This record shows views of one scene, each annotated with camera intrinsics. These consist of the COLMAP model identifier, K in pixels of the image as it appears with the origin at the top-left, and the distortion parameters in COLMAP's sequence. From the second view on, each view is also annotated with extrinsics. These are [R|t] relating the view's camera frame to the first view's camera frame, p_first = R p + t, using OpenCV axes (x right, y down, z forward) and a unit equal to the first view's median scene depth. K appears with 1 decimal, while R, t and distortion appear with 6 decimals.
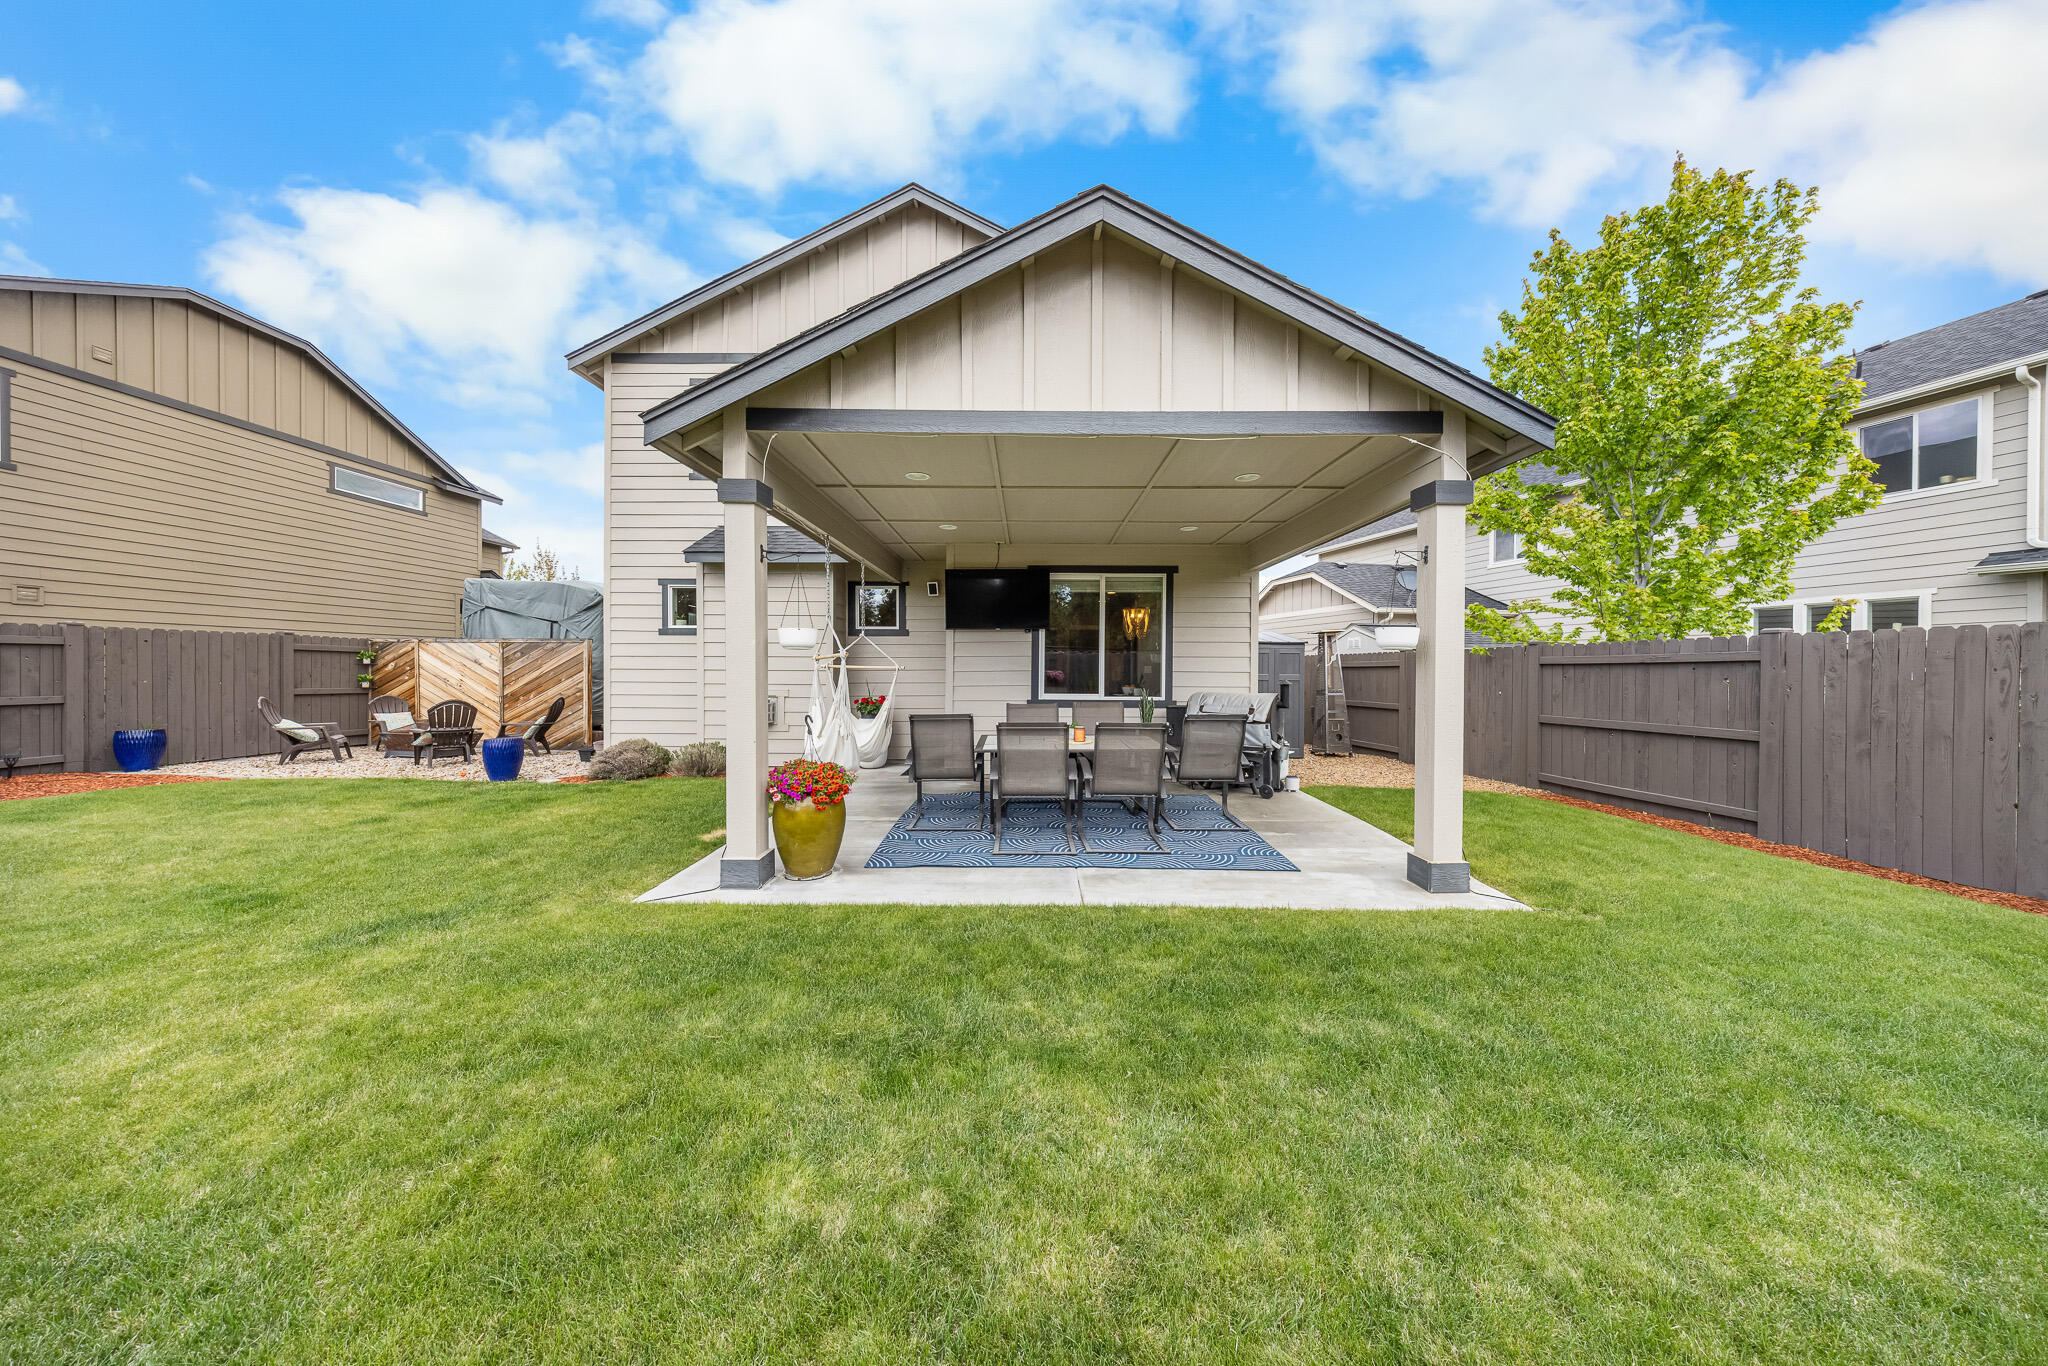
lens RADIAL K [[643.3, 0, 1024.0], [0, 643.3, 683.0], [0, 0, 1]] dist [0.000352, 0.000079]
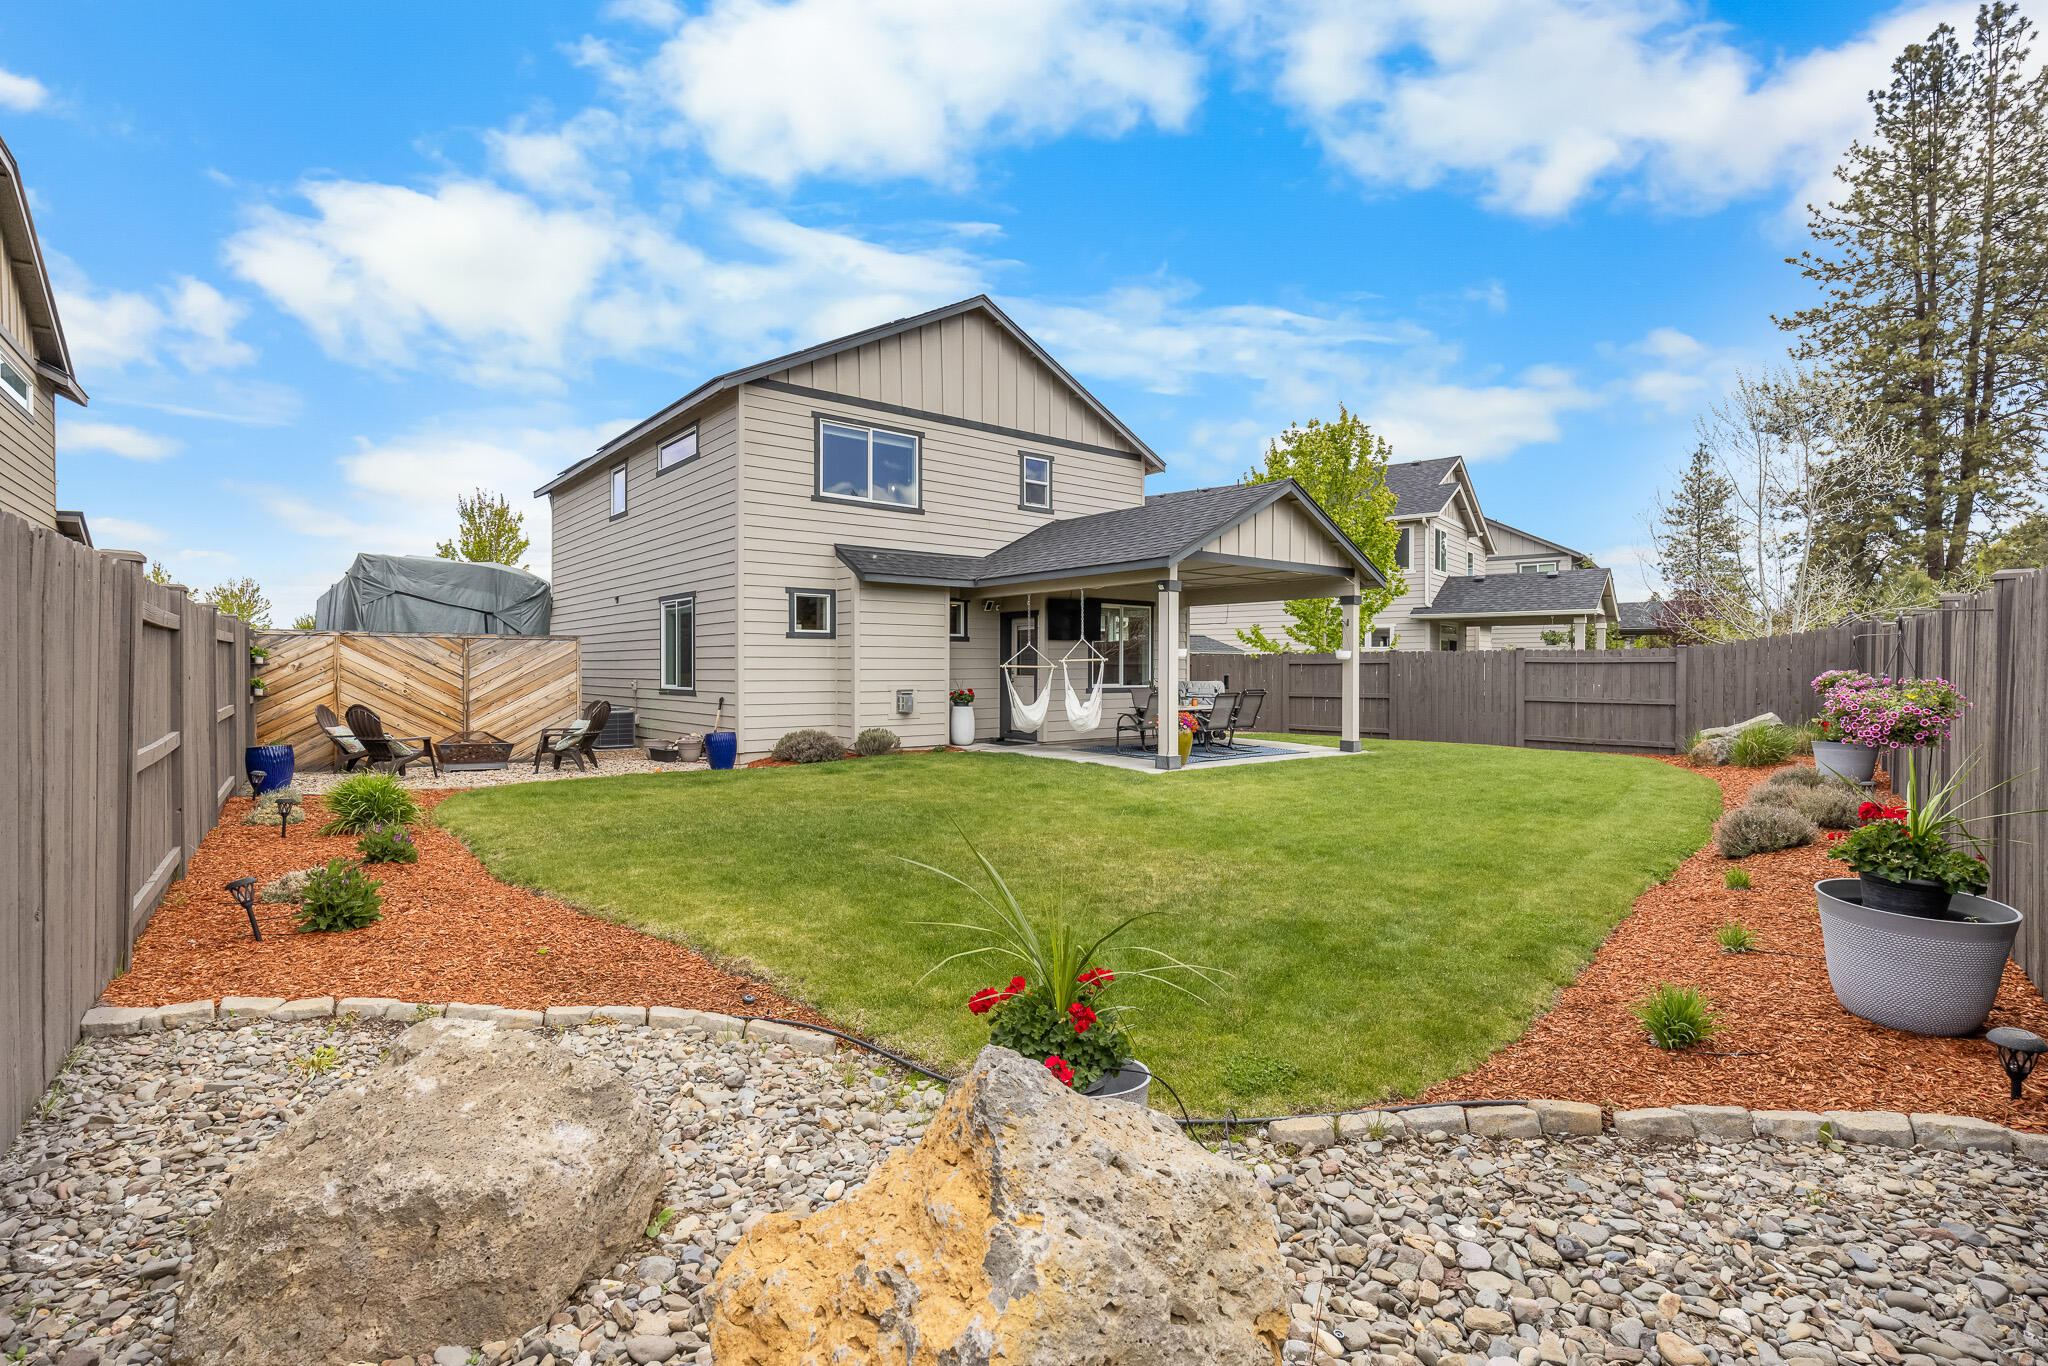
lens RADIAL K [[967.5, 0, 1024.0], [0, 967.5, 683.0], [0, 0, 1]] dist [0.044740, 0.000061]
pose [[0.772947, -0.013160, 0.634334, -1.311971], [0.018055, 0.999836, -0.001258, 0.012177], [-0.634214, 0.012425, 0.773058, -0.543650]]
